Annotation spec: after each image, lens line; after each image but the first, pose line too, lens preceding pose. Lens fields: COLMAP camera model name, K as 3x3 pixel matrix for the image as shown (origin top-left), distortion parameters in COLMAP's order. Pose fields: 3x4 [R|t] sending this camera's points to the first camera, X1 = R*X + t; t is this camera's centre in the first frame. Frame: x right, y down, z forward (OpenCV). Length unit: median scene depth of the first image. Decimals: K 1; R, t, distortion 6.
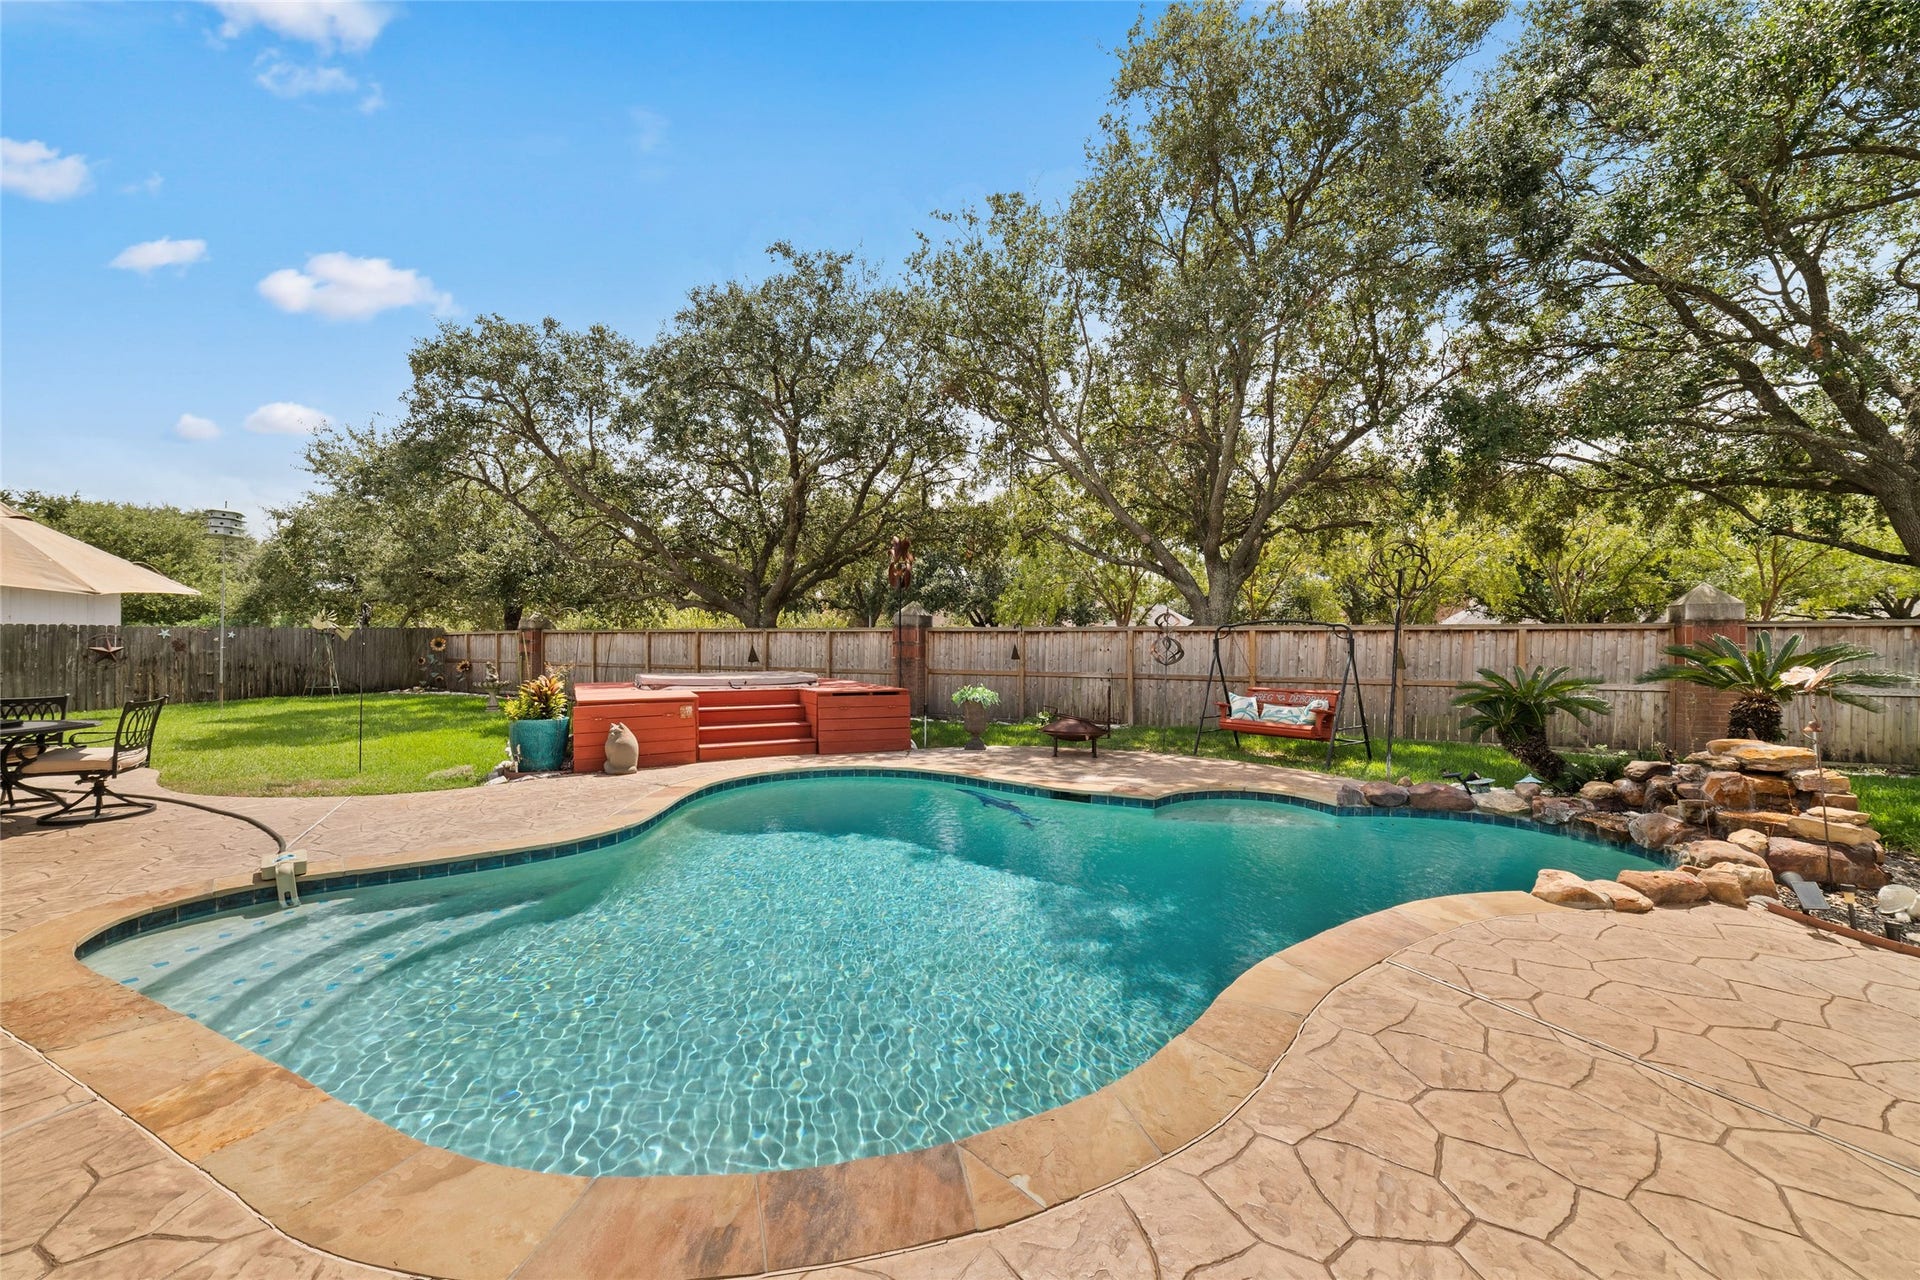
lens RADIAL K [[739.8, 0, 1008.8], [0, 739.8, 638.7], [0, 0, 1]] dist [-0.015962, 0.005271]
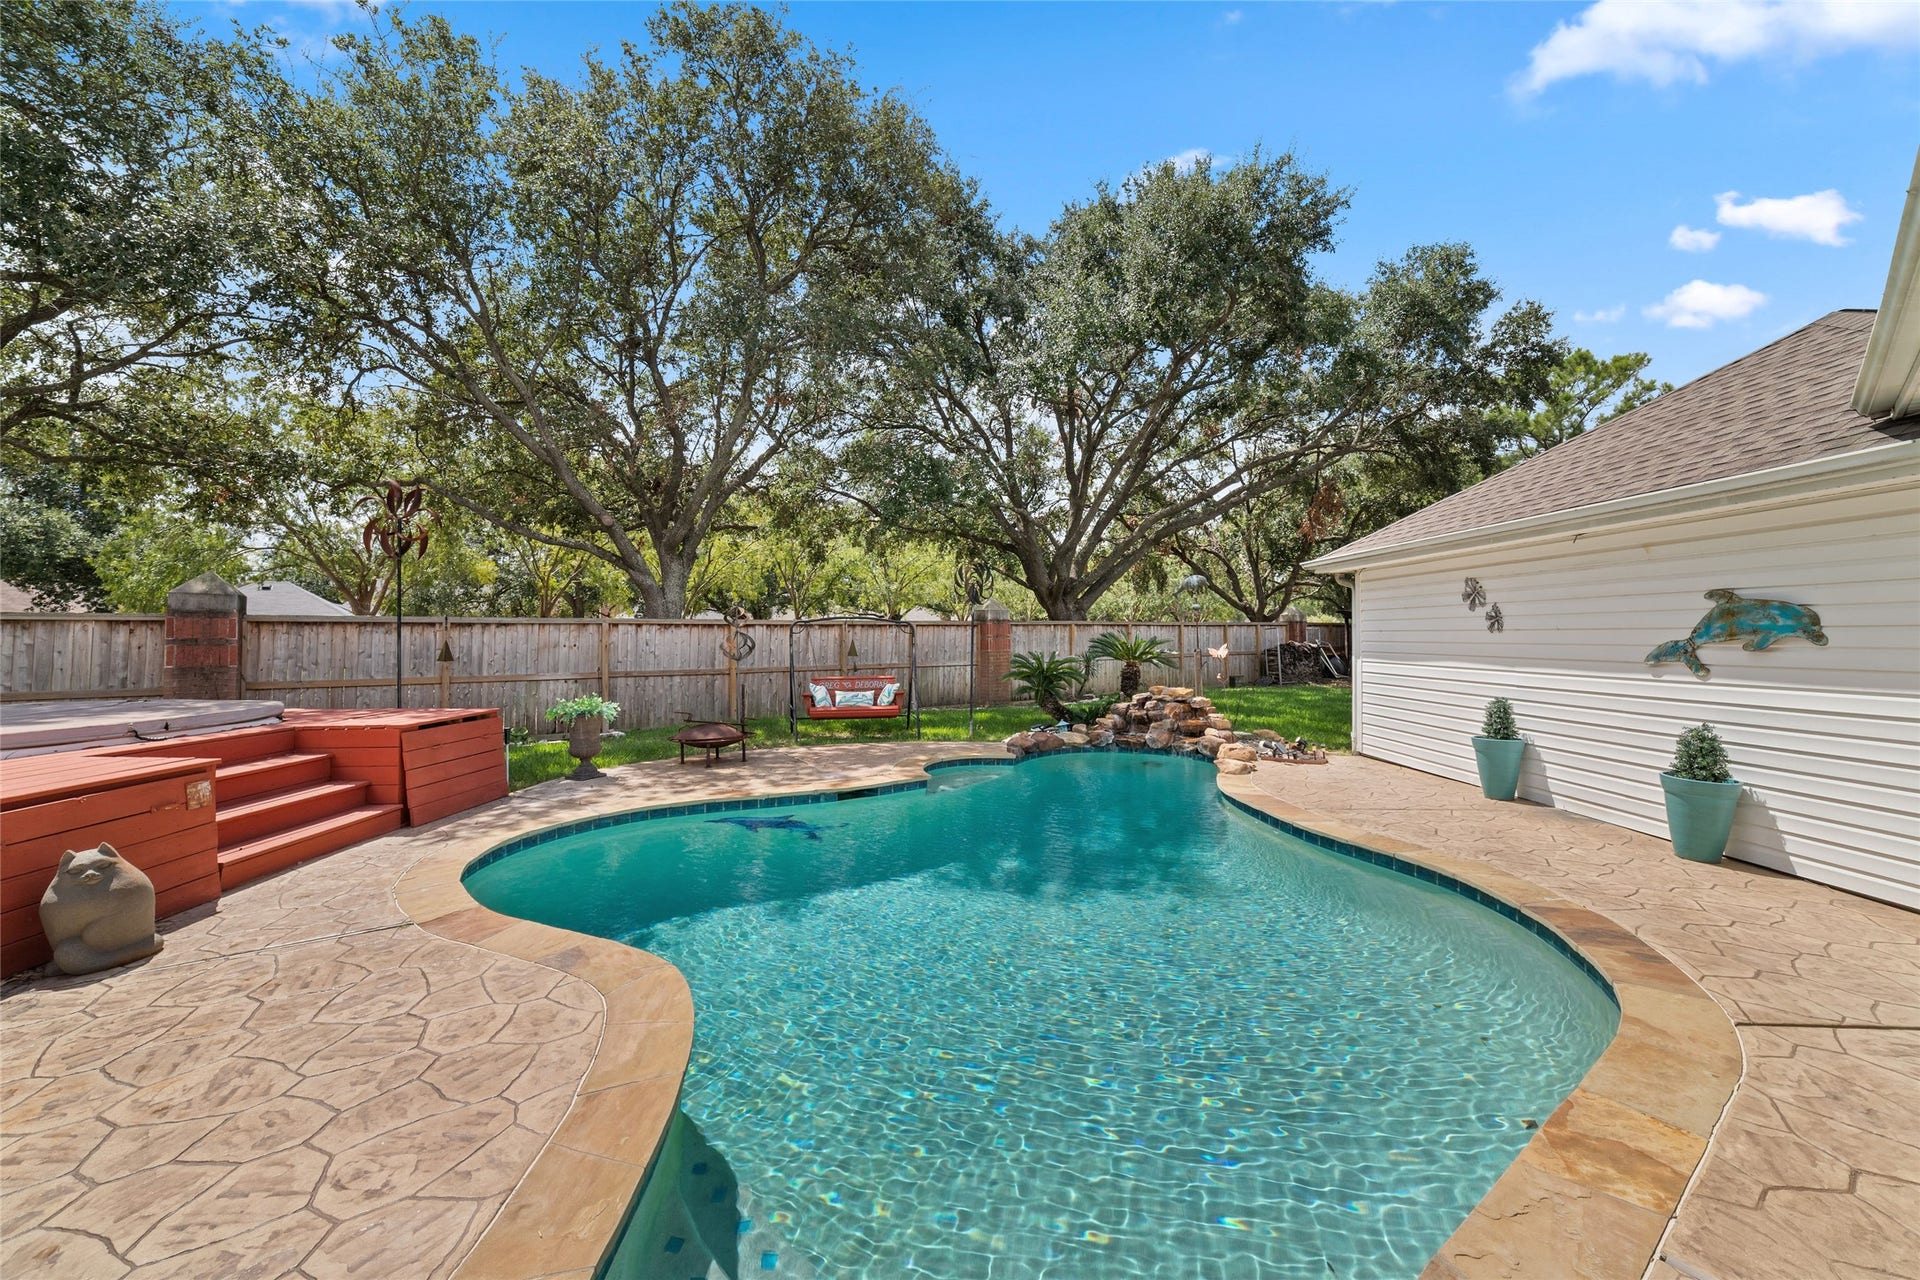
lens RADIAL K [[739.8, 0, 961.5], [0, 739.8, 636.8], [0, 0, 1]] dist [-0.015962, 0.005271]
pose [[0.461646, -0.007256, 0.887035, -0.556629], [-0.001770, 0.999957, 0.009101, -0.004361], [-0.887063, -0.005772, 0.461613, 0.321512]]
